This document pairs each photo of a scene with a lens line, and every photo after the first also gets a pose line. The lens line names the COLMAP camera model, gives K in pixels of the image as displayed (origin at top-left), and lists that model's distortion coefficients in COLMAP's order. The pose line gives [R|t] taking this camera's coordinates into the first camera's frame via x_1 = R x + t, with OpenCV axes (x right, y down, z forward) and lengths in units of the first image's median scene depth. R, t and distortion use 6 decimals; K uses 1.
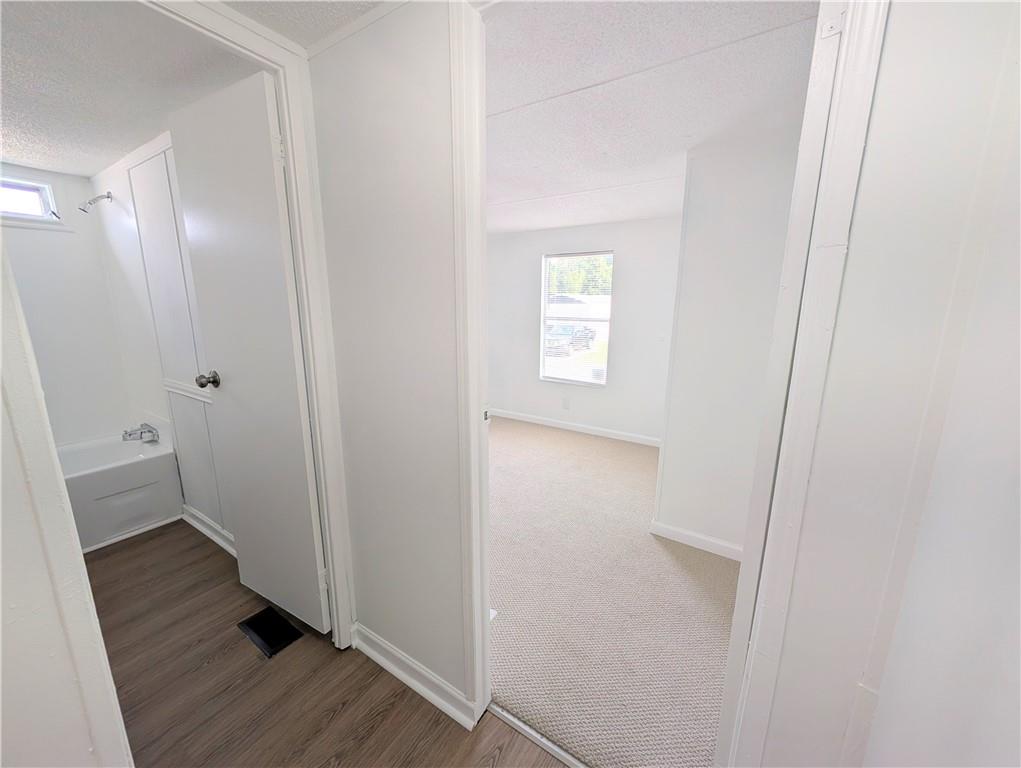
lens RADIAL K [[388.6, 0, 514.3], [0, 388.6, 381.5], [0, 0, 1]] dist [0.001183, 0.000160]
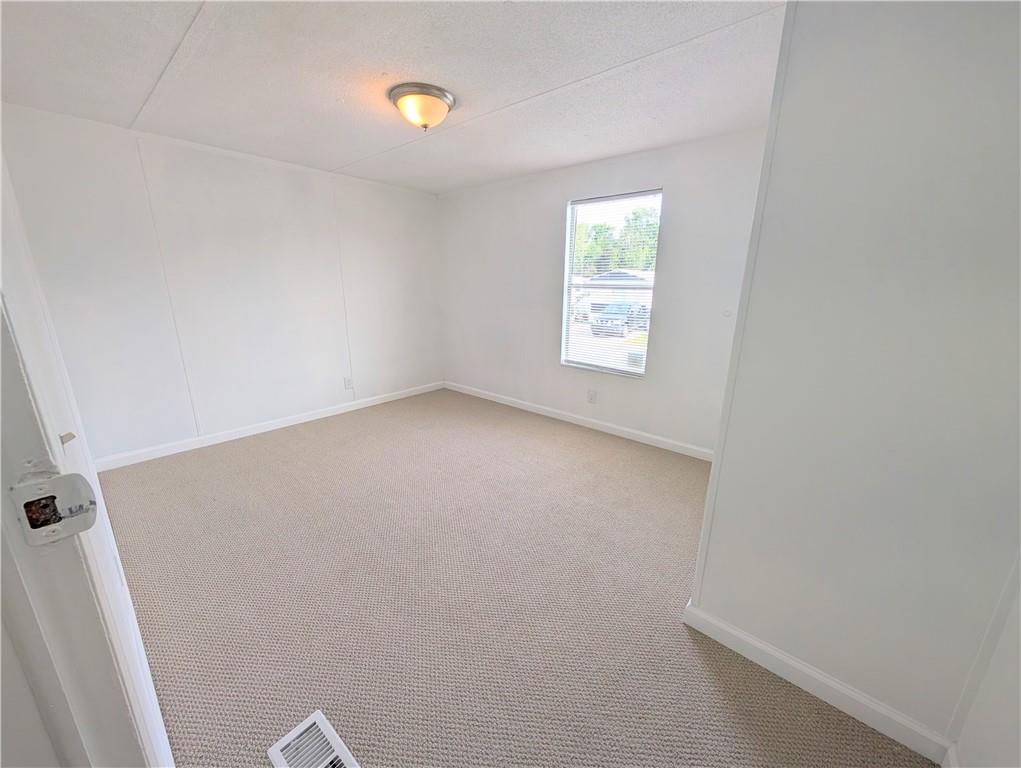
lens RADIAL K [[388.6, 0, 514.3], [0, 388.6, 381.5], [0, 0, 1]] dist [0.001183, 0.000160]
pose [[0.989087, 0.039227, -0.142015, 0.089440], [-0.031822, 0.998031, 0.054045, -0.009904], [0.143856, -0.048936, 0.988388, 0.208569]]
